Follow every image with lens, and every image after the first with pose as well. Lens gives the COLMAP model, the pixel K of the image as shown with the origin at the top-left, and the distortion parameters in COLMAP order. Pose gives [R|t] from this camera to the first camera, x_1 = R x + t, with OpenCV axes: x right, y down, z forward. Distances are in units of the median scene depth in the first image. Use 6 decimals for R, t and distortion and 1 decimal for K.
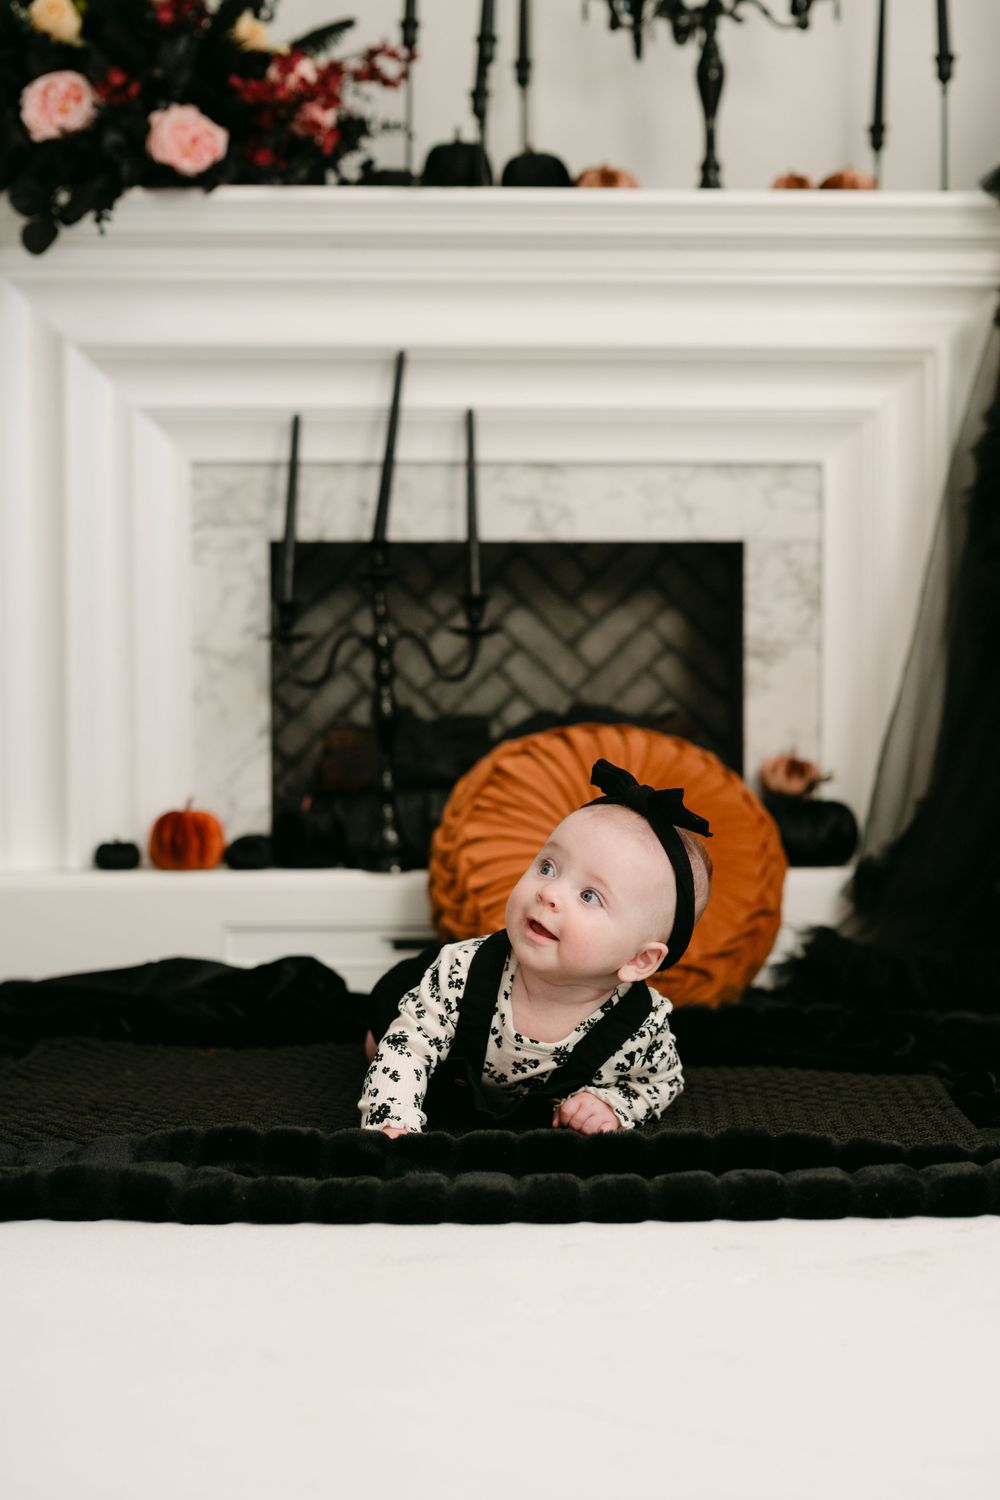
lens RADIAL K [[2172.3, 0, 517.5], [0, 2172.3, 771.5], [0, 0, 1]] dist [0.007106, 0.020572]
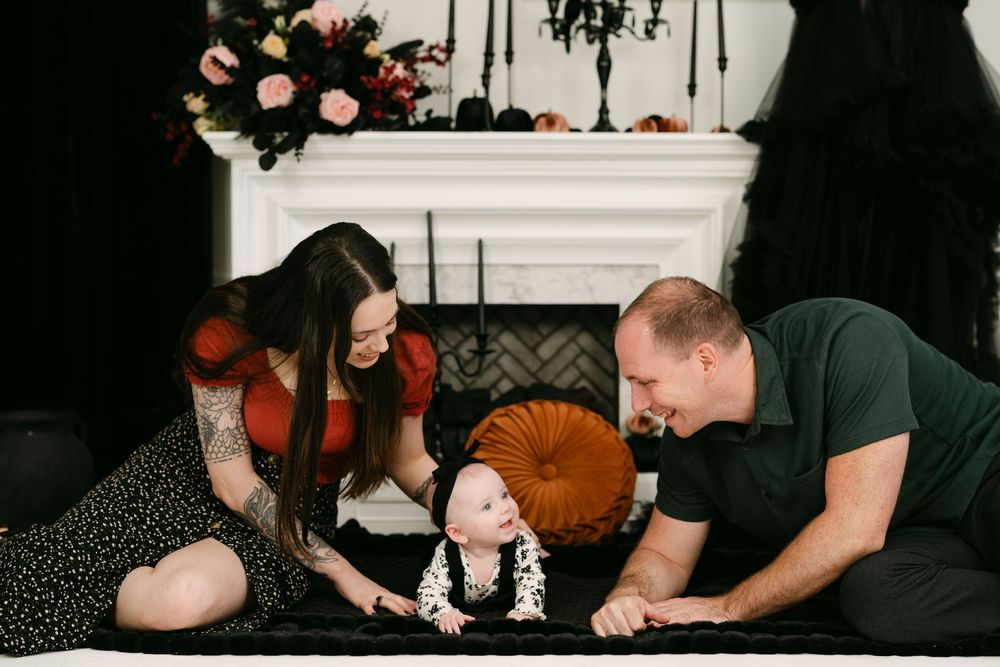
lens RADIAL K [[1462.6, 0, 493.2], [0, 1462.6, 336.1], [0, 0, 1]] dist [0.009355, 0.022144]
pose [[0.999710, 0.004599, -0.023645, 0.021971], [-0.004624, 0.999989, -0.000988, -0.076583], [0.023641, 0.001097, 0.999720, -0.332635]]
